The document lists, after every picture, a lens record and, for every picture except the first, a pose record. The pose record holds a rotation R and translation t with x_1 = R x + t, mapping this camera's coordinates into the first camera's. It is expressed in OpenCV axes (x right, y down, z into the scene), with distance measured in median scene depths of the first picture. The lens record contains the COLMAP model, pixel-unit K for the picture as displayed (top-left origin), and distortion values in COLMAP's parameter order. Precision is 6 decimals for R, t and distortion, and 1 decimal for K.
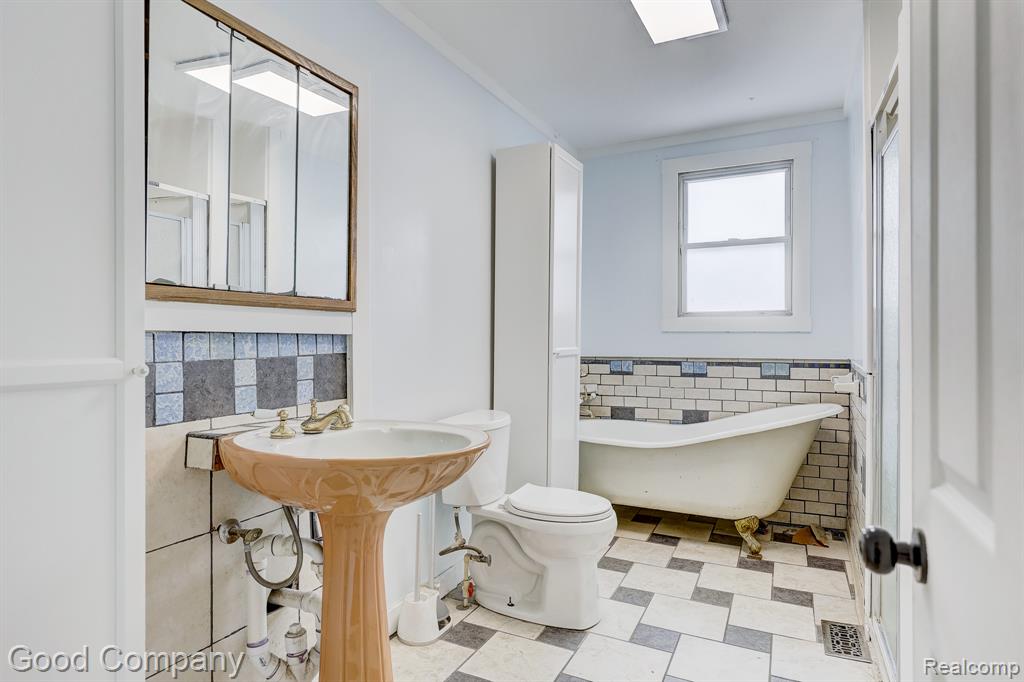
lens RADIAL K [[564.0, 0, 510.4], [0, 564.0, 336.3], [0, 0, 1]] dist [0.002983, -0.000070]
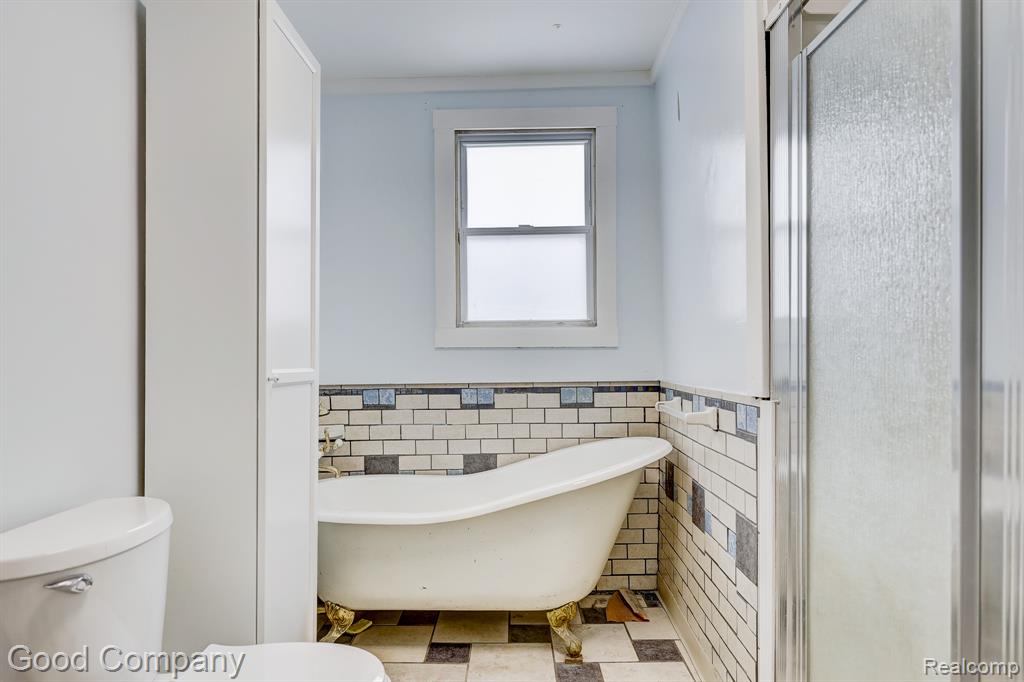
lens RADIAL K [[627.7, 0, 504.2], [0, 627.7, 359.0], [0, 0, 1]] dist [-0.003517, 0.000160]
pose [[0.916206, -0.007432, 0.400638, 0.030088], [0.009746, 0.999946, -0.003738, 0.010477], [-0.400588, 0.007330, 0.916229, 0.245986]]
